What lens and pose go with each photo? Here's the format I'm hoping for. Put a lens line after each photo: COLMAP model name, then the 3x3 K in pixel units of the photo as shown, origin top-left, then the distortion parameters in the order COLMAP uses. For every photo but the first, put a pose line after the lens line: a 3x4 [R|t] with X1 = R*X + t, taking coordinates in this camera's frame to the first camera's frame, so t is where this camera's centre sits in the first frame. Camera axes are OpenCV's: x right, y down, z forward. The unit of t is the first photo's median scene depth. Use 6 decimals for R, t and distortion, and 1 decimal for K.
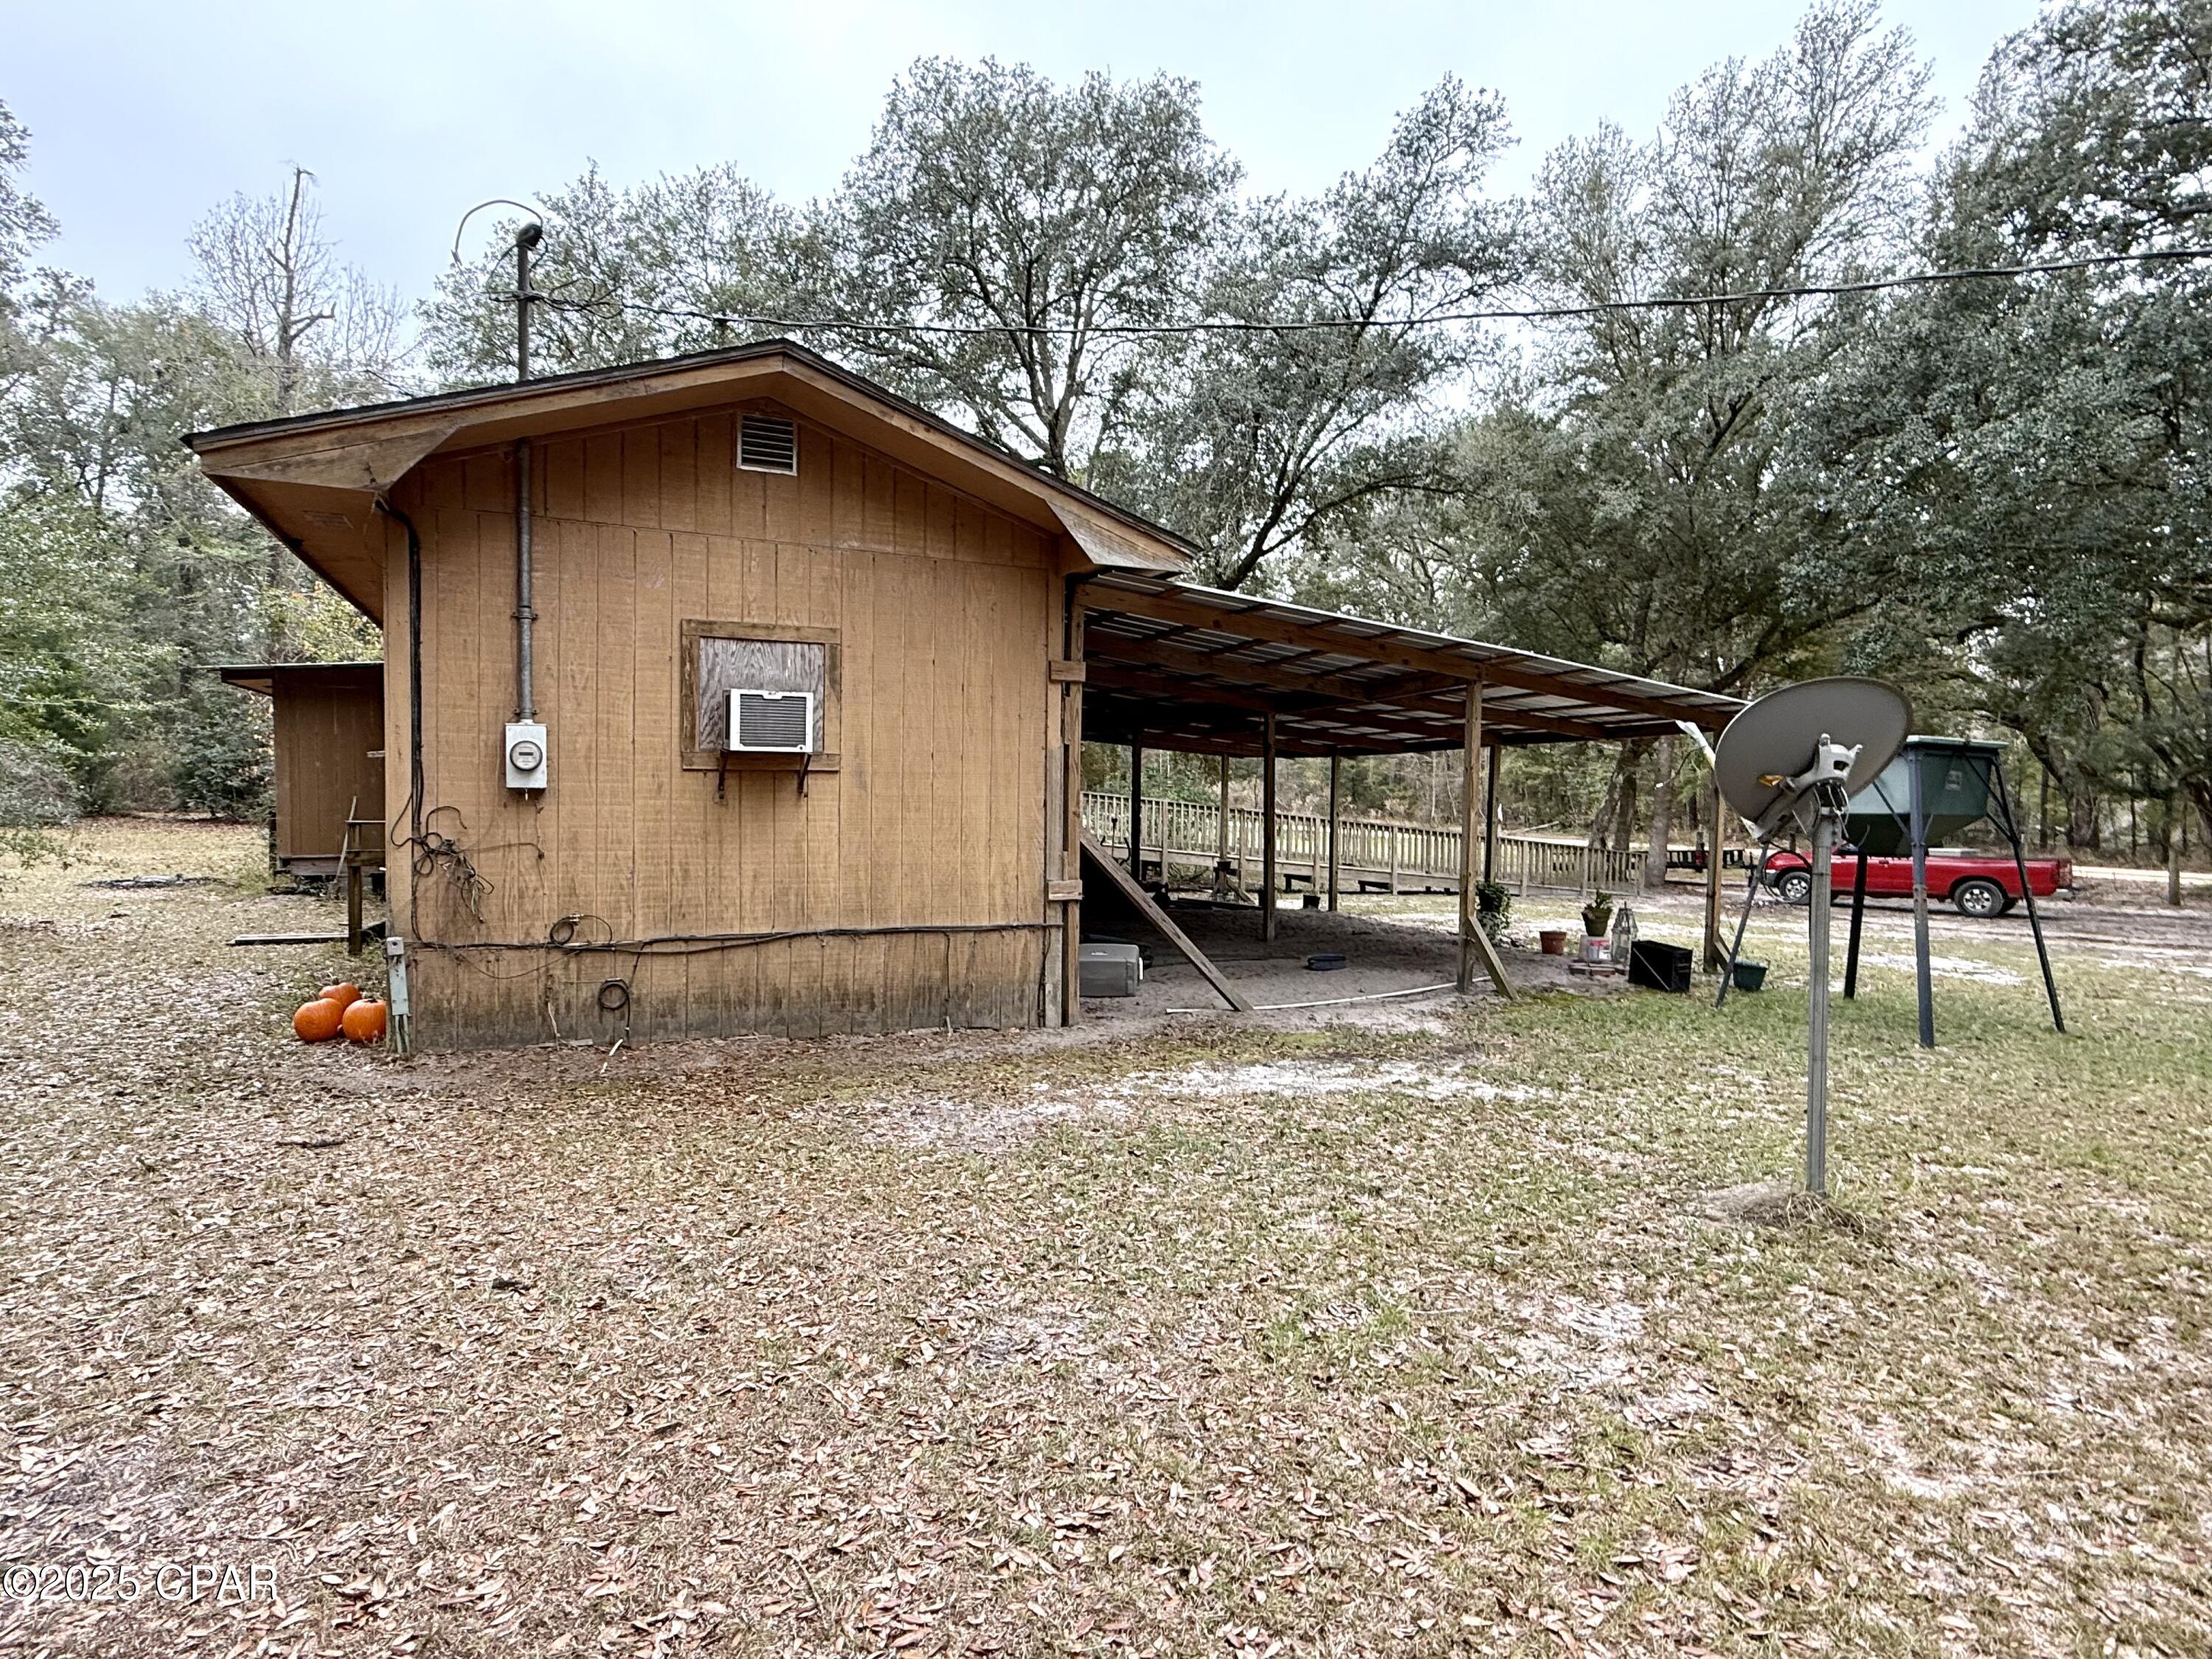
lens RADIAL K [[1158.4, 0, 1114.5], [0, 1158.4, 822.3], [0, 0, 1]] dist [0.001129, -0.001281]
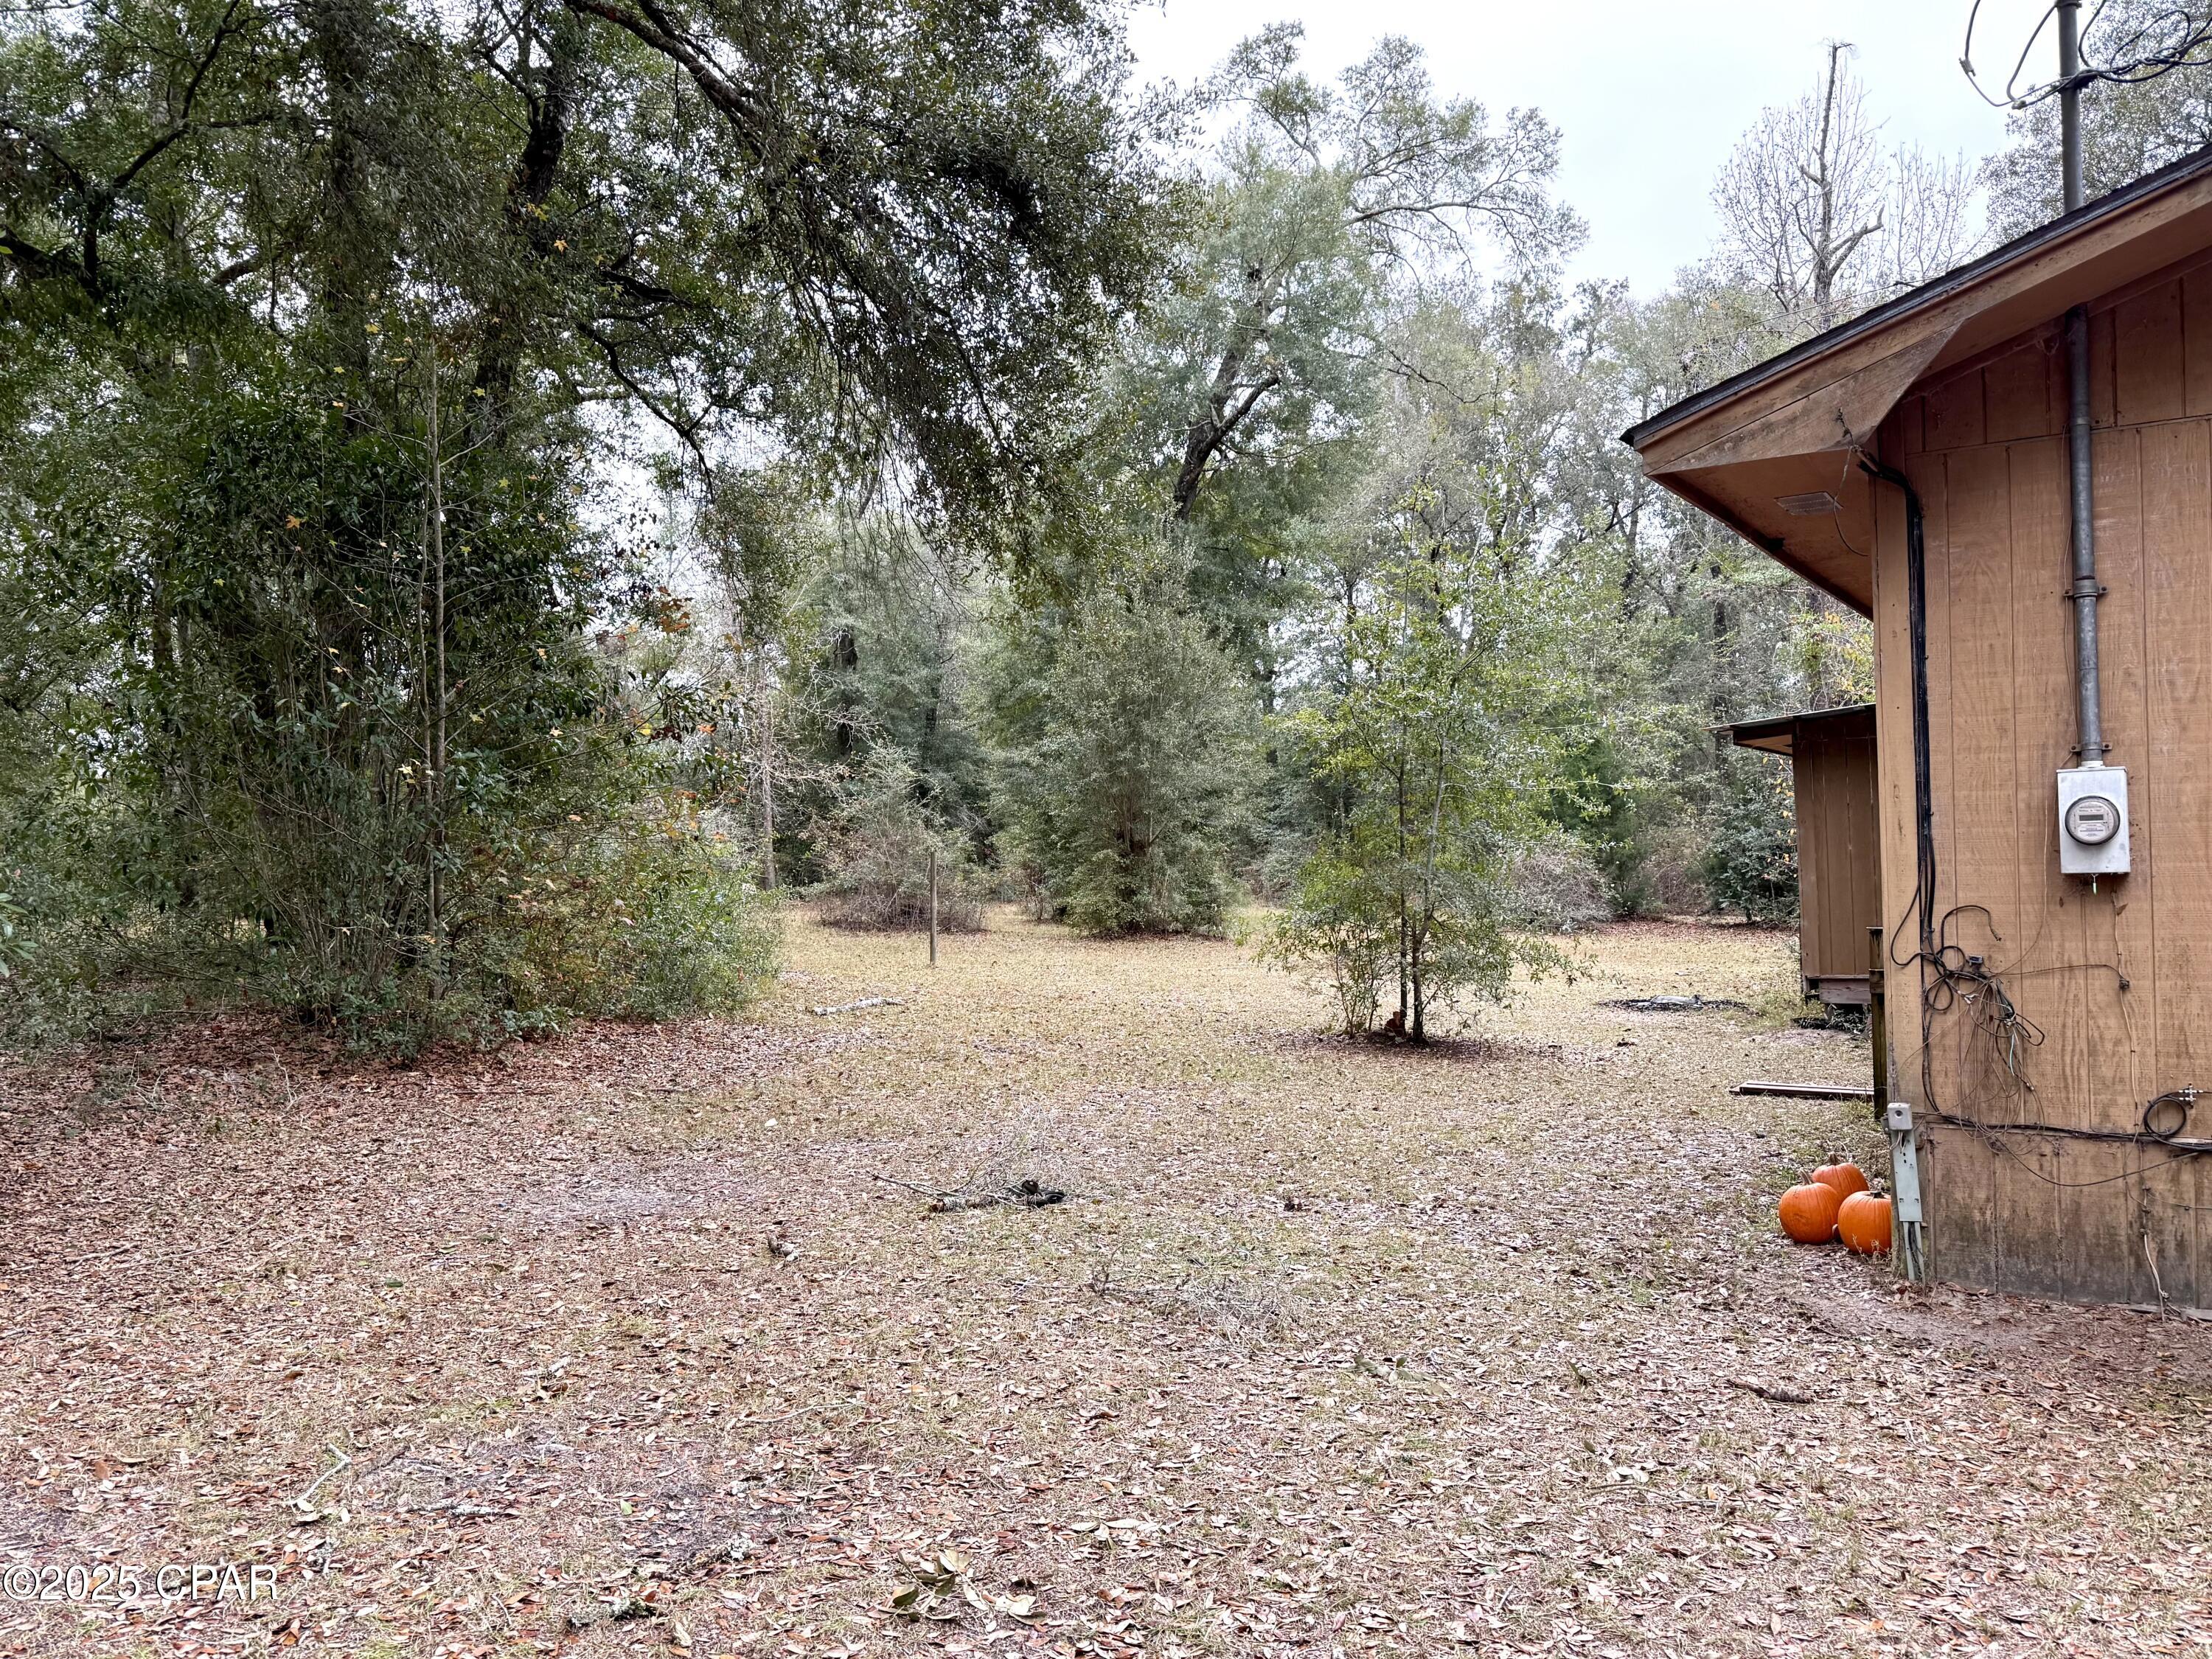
lens RADIAL K [[1784.5, 0, 1110.9], [0, 1784.5, 836.7], [0, 0, 1]] dist [0.039406, -0.046387]
pose [[0.529520, -0.042687, -0.847223, 0.019037], [-0.000490, 0.998718, -0.050626, -0.000863], [0.848297, 0.027222, 0.528820, 0.063753]]
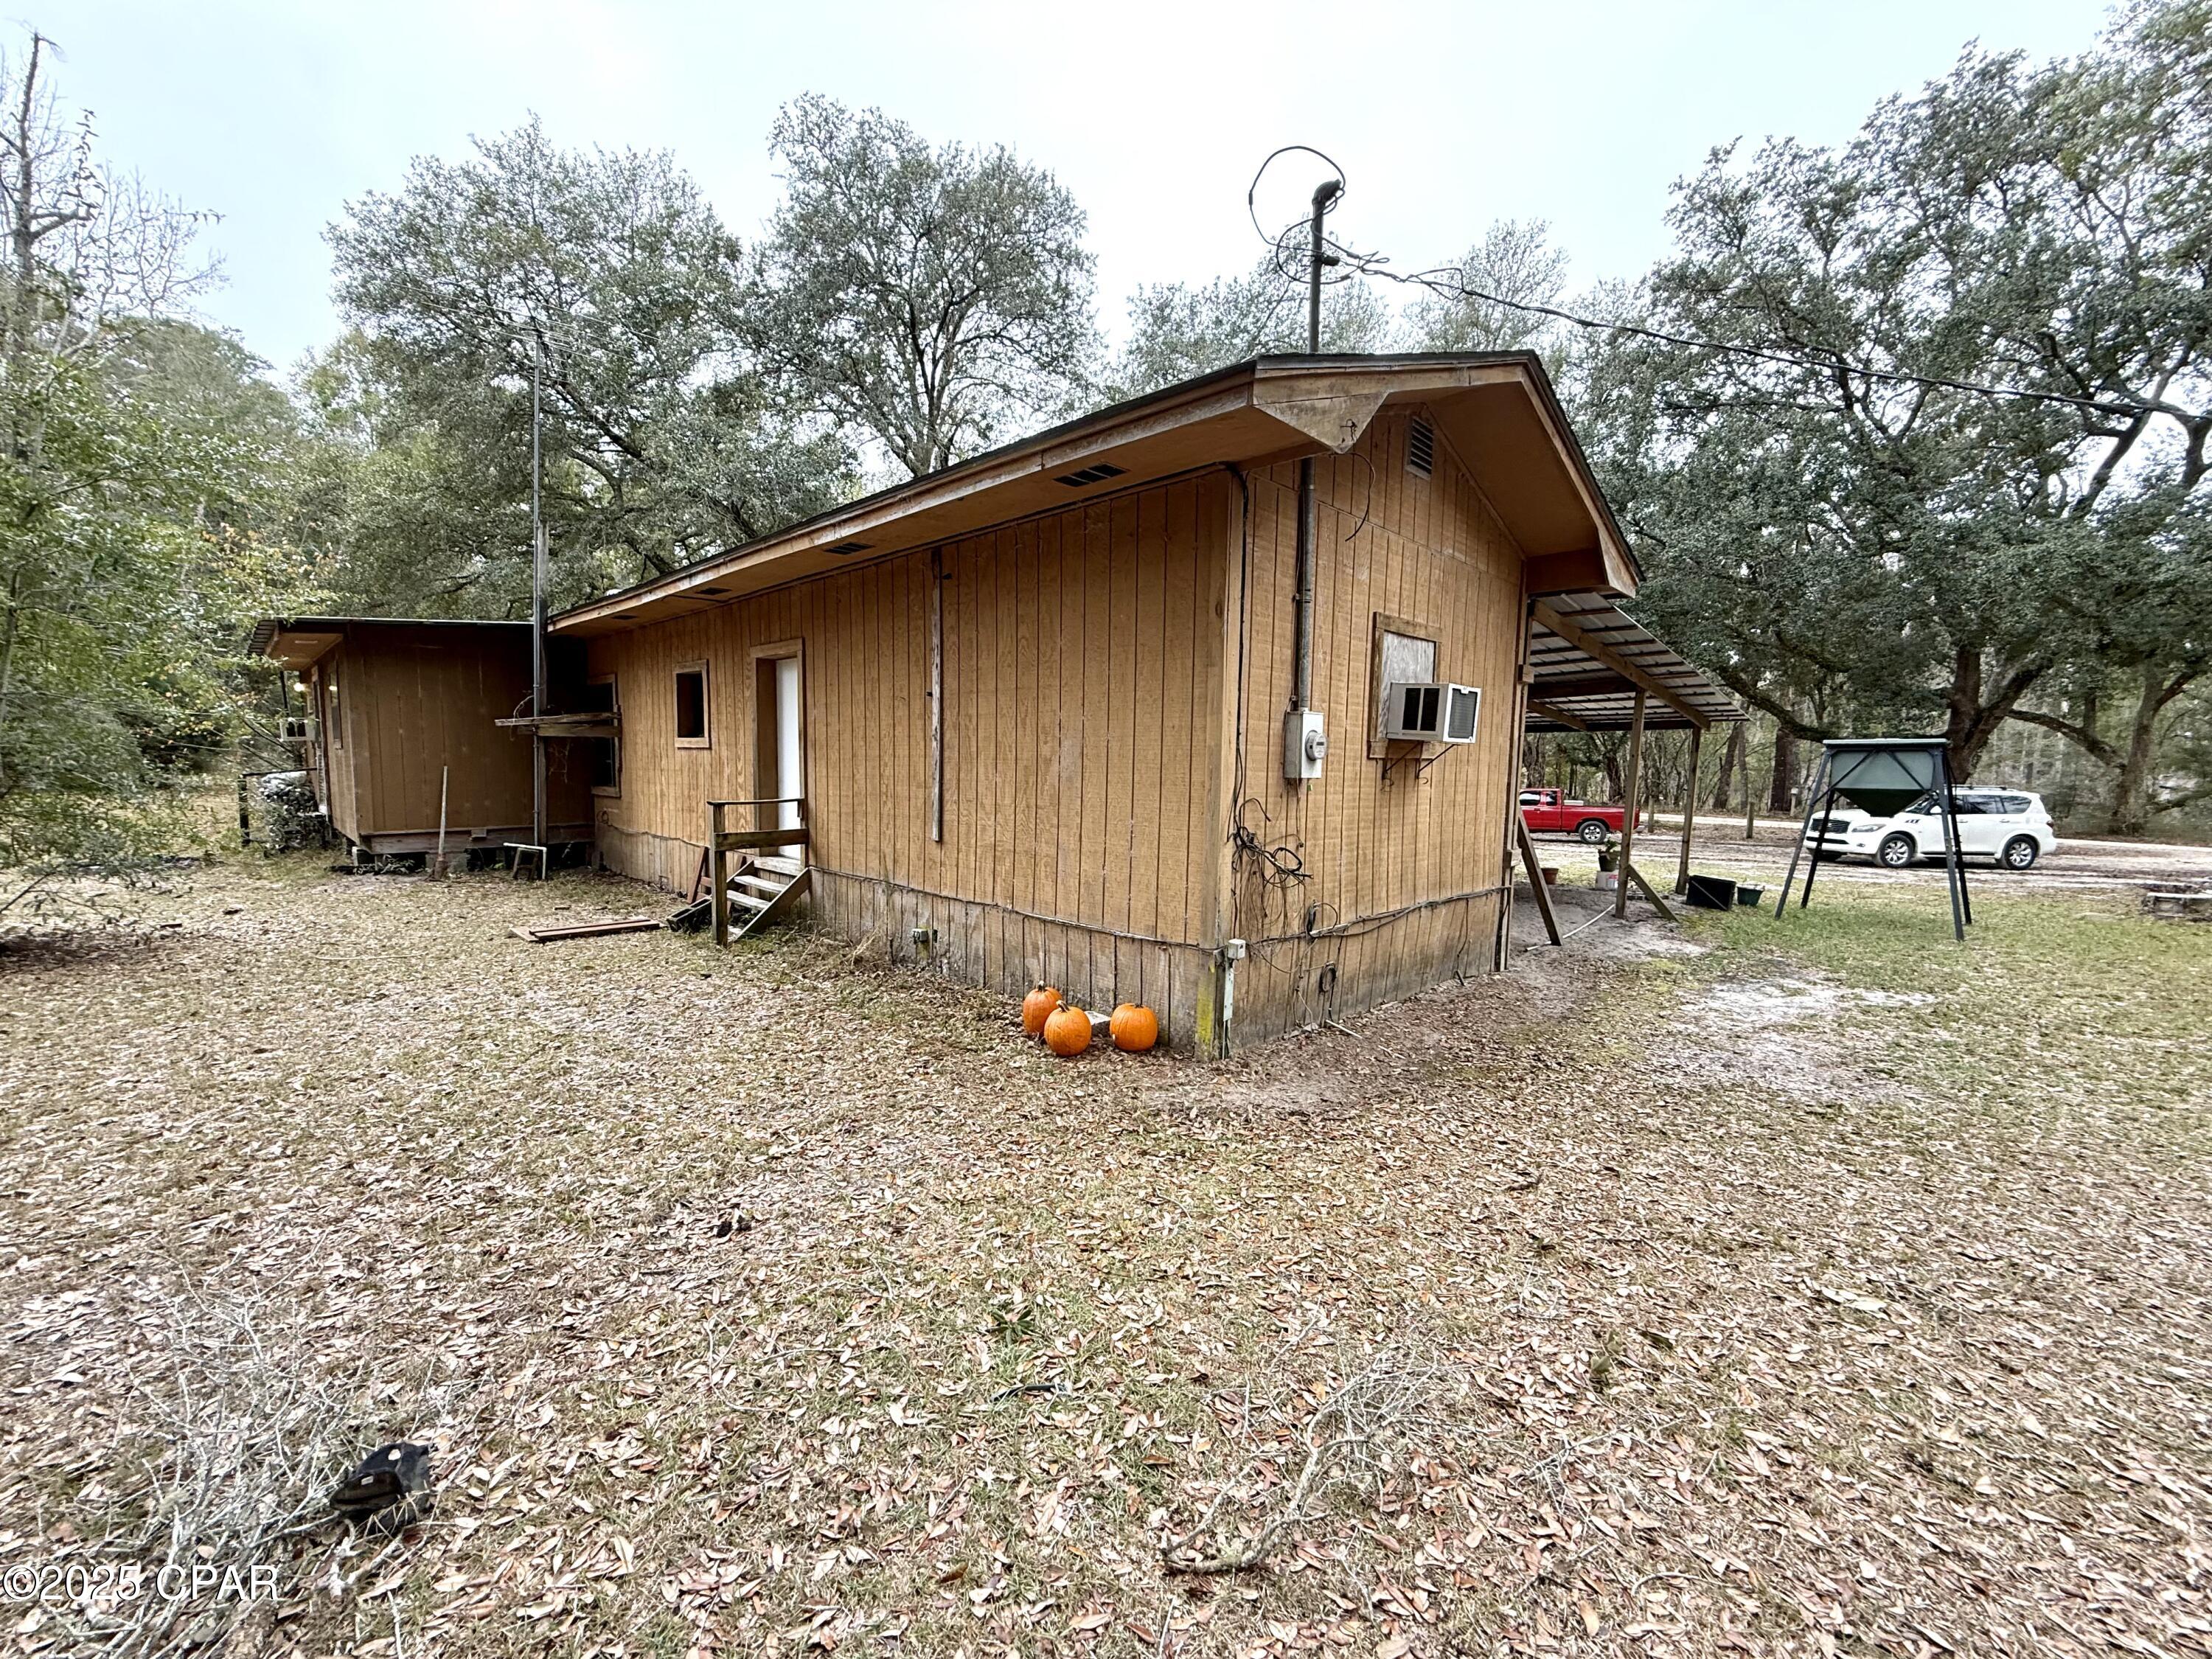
lens RADIAL K [[878.9, 0, 1105.4], [0, 878.9, 825.4], [0, 0, 1]] dist [0.000918, 0.000182]
pose [[0.939531, -0.019809, 0.341890, -0.924740], [0.001117, 0.998498, 0.054781, -0.030674], [-0.342461, -0.051087, 0.938142, 0.360682]]
